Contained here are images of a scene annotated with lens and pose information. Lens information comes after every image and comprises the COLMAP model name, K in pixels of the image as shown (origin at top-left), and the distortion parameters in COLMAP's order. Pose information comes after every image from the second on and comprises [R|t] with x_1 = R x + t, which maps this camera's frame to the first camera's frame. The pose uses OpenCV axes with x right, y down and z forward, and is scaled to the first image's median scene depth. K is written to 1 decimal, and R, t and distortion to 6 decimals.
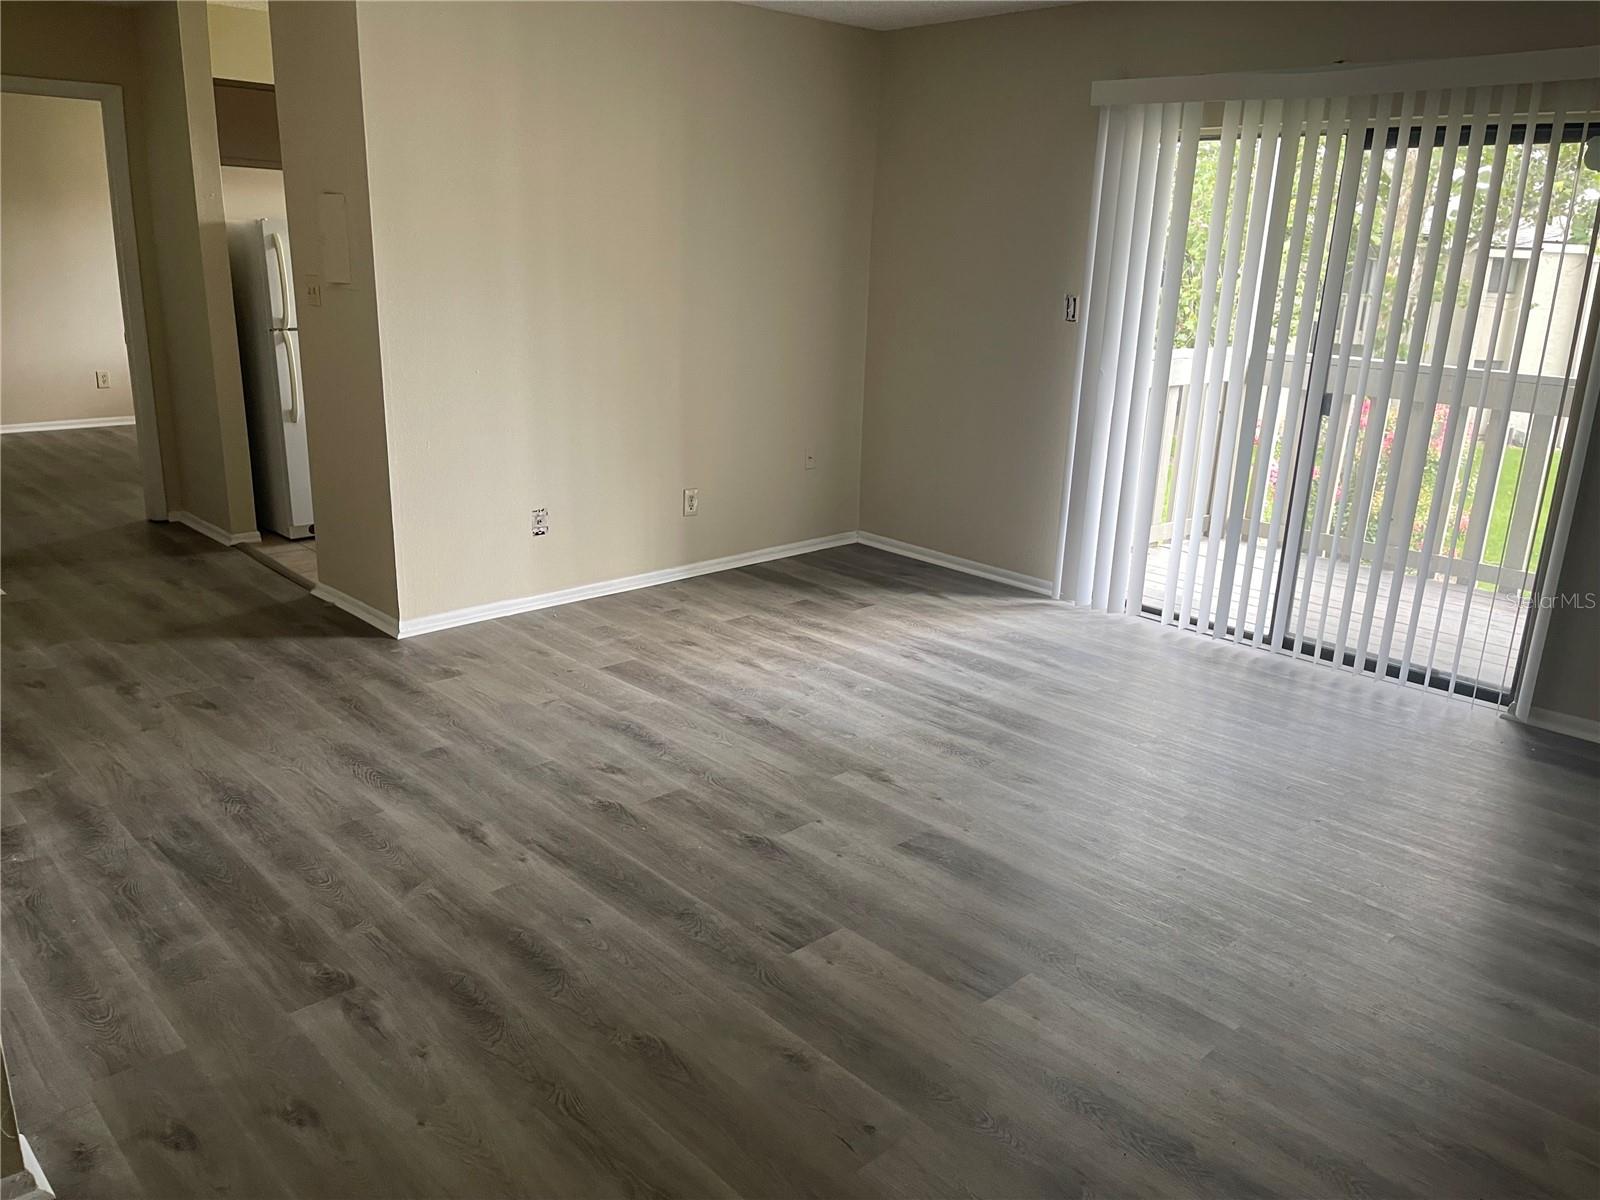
lens RADIAL K [[1224.2, 0, 800.0], [0, 1224.2, 600.0], [0, 0, 1]] dist [0.036506, 0.000383]
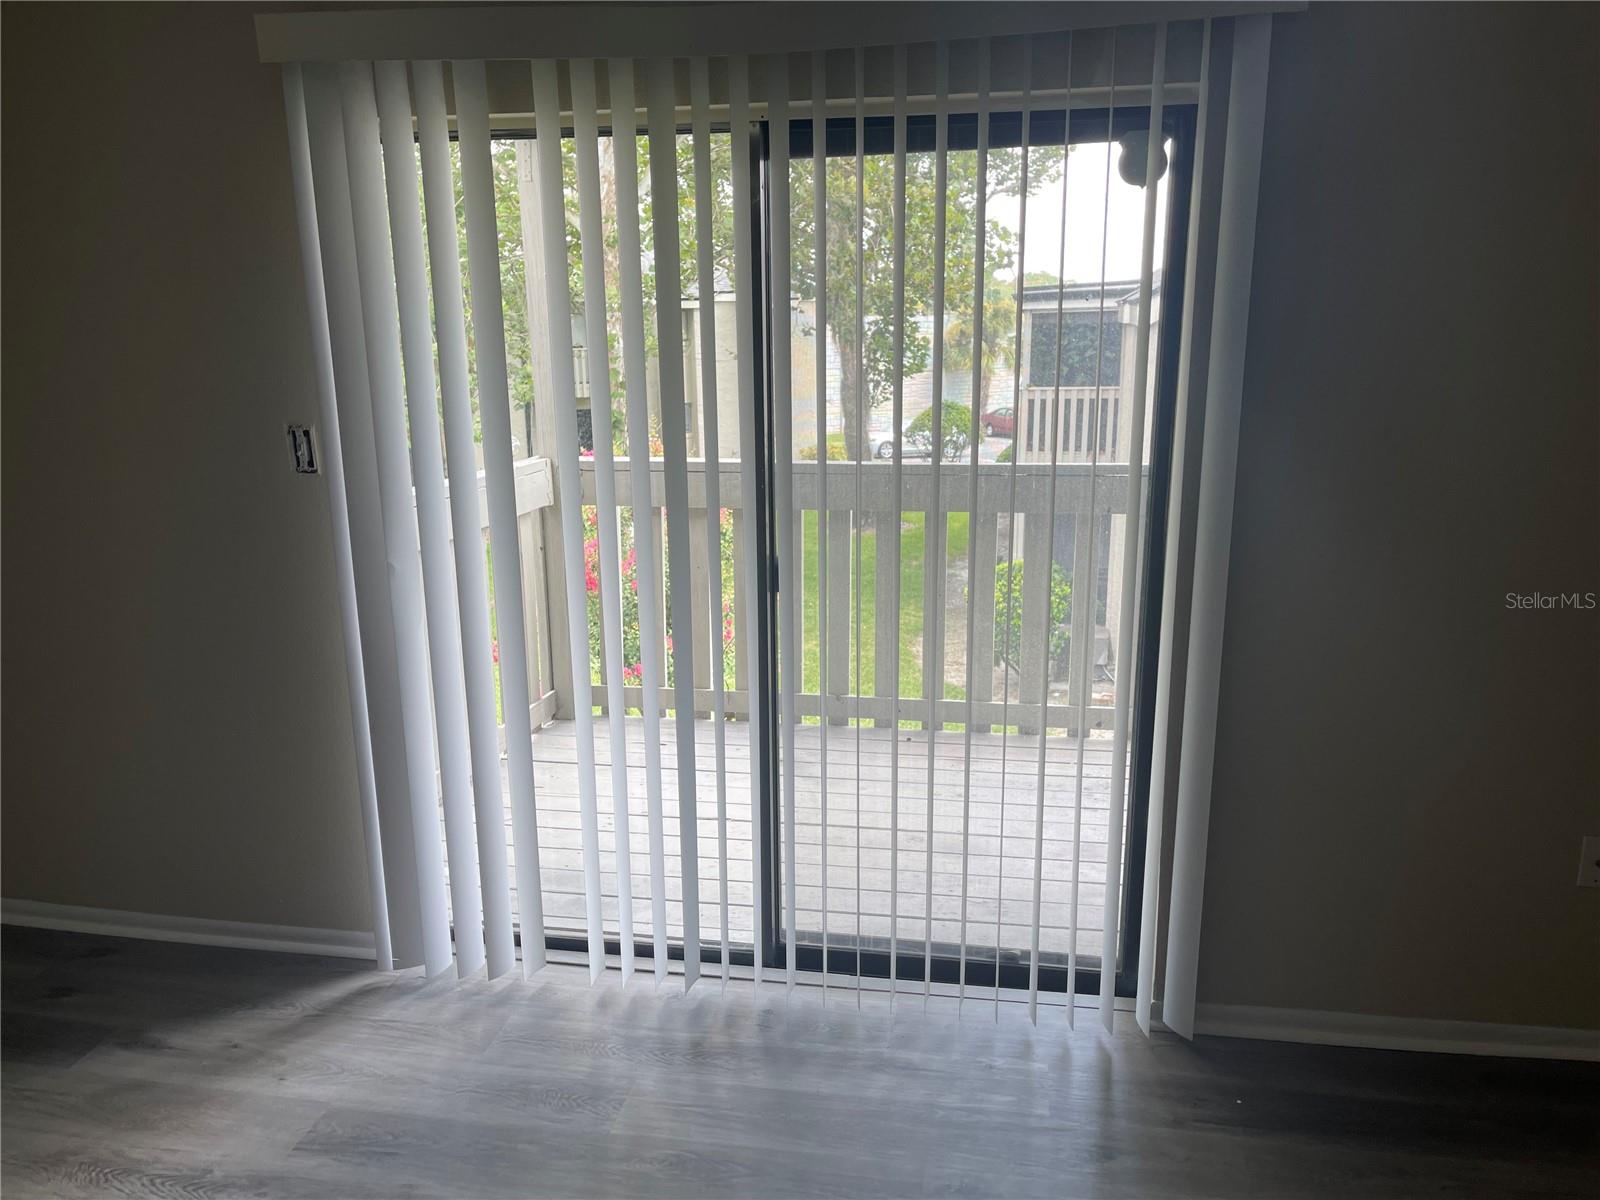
lens RADIAL K [[1252.3, 0, 800.0], [0, 1252.3, 600.0], [0, 0, 1]] dist [0.213891, -0.263567]
pose [[0.814496, -0.195059, 0.546396, 0.107950], [0.204554, 0.977858, 0.044165, -0.210951], [-0.542913, 0.075795, 0.836362, 0.578382]]
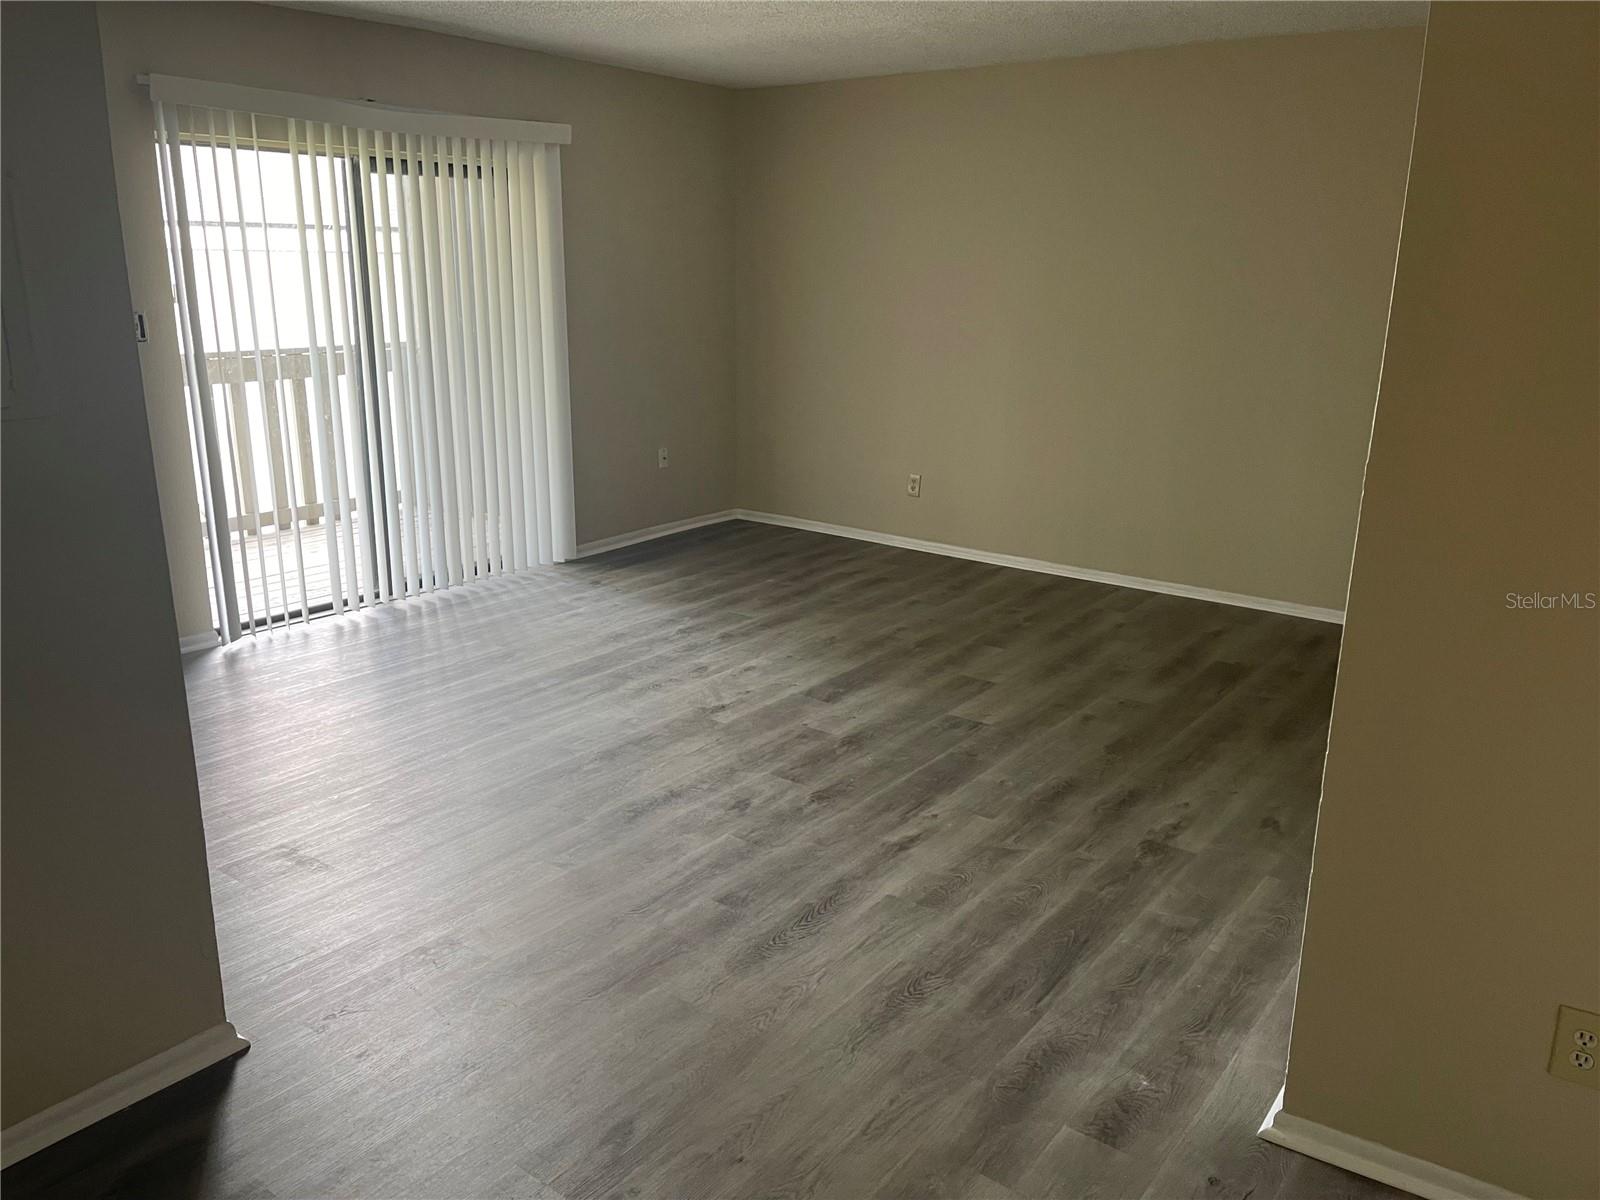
lens RADIAL K [[1198.0, 0, 800.0], [0, 1198.0, 600.0], [0, 0, 1]] dist [0.125047, -0.216995]
pose [[-0.165680, -0.299517, 0.939596, -0.983551], [0.260080, 0.905763, 0.334592, -0.313673], [-0.951267, 0.299805, -0.072169, 0.927031]]
